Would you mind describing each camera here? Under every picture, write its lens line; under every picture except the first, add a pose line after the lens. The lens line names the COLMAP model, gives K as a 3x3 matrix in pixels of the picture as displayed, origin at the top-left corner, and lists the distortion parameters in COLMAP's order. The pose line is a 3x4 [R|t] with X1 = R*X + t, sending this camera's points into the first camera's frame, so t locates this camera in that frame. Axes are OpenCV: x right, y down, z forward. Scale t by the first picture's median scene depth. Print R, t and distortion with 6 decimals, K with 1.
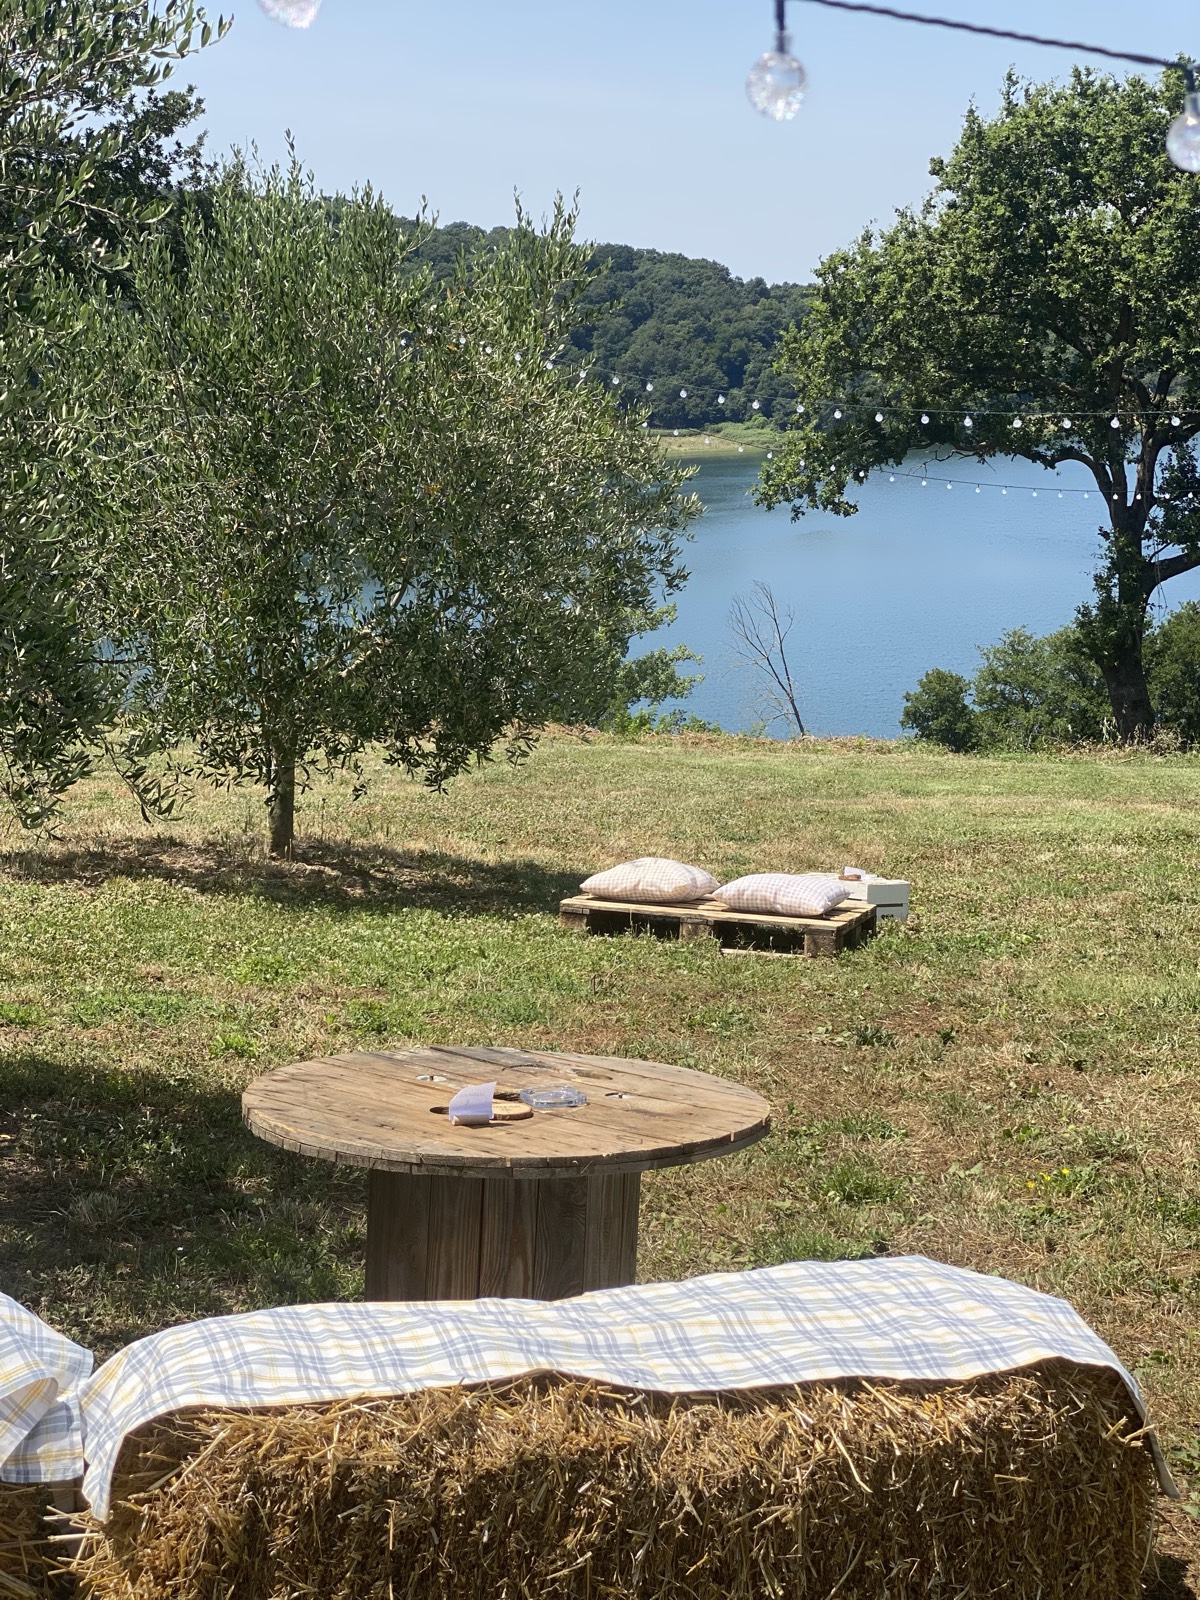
lens RADIAL K [[2457.1, 0, 607.5], [0, 2457.1, 809.4], [0, 0, 1]] dist [0.178814, 0.000000]
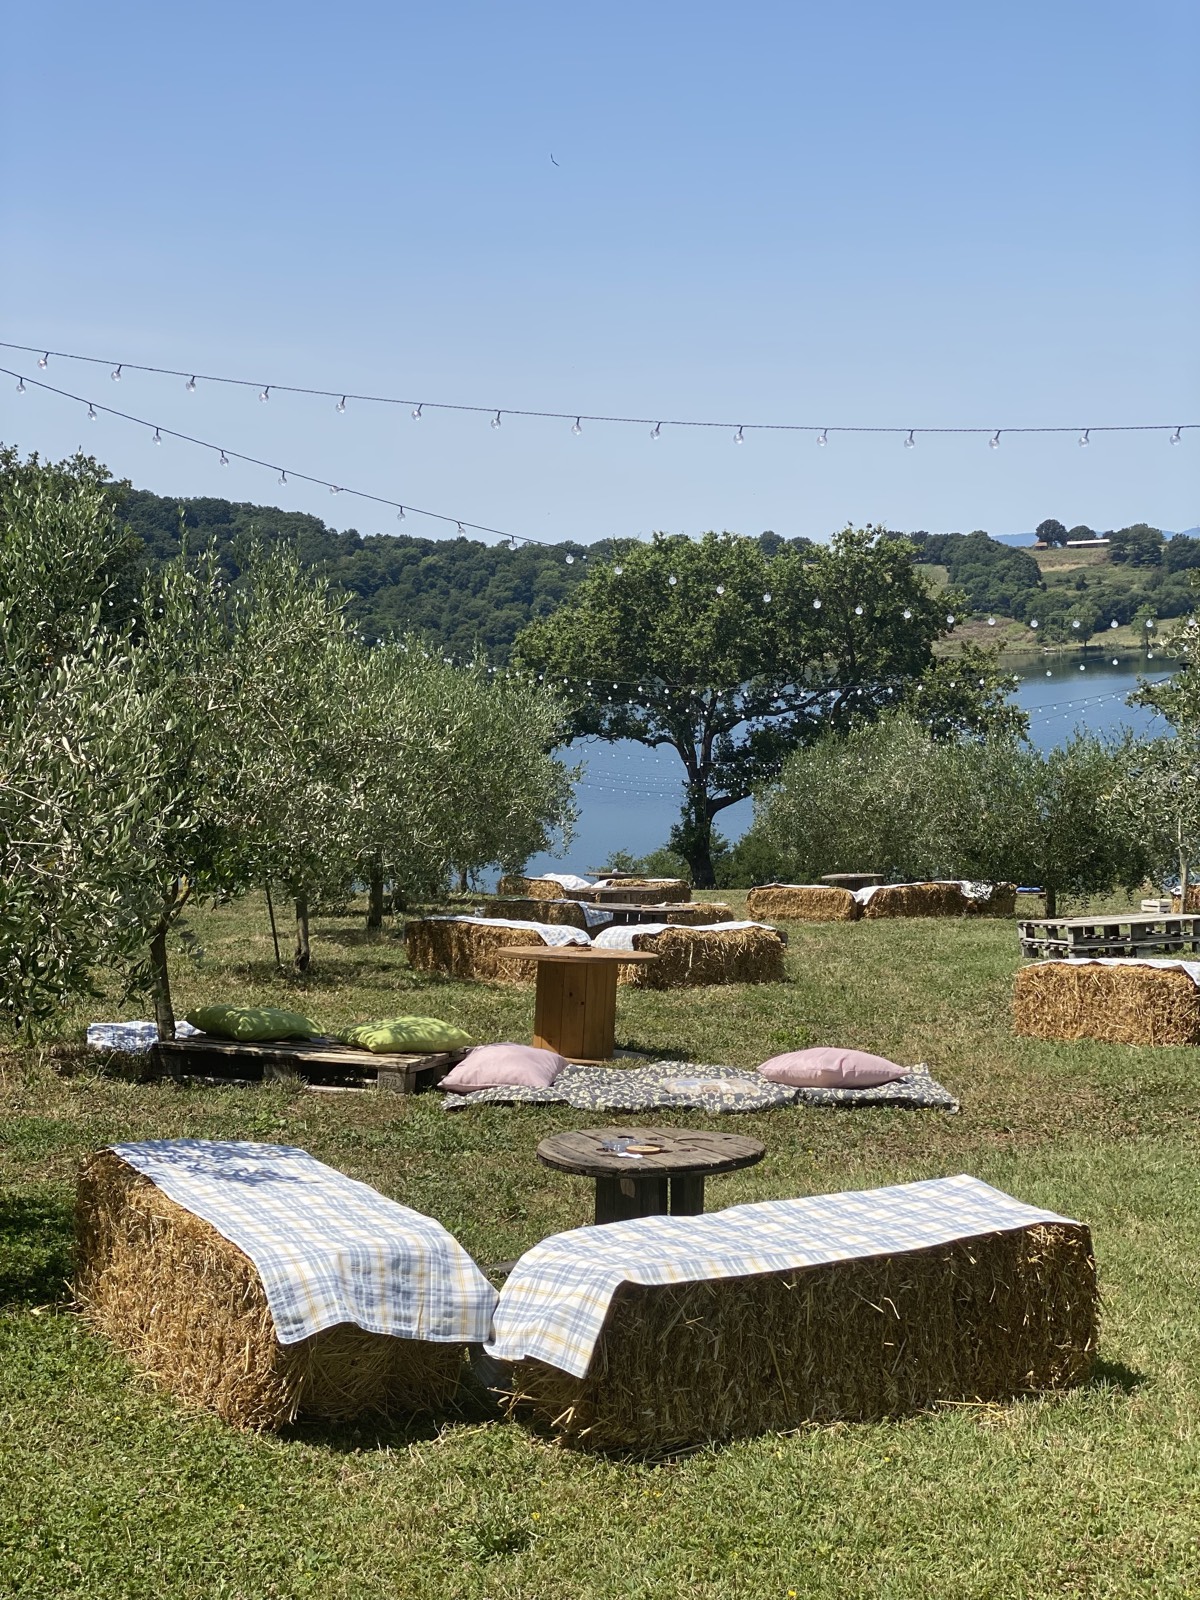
lens RADIAL K [[2405.5, 0, 593.8], [0, 2405.5, 796.2], [0, 0, 1]] dist [0.375620, 0.000000]
pose [[0.987371, -0.024507, 0.156516, -0.130735], [0.040164, 0.994408, -0.097670, 0.061353], [-0.153247, 0.102723, 0.982834, -0.665458]]
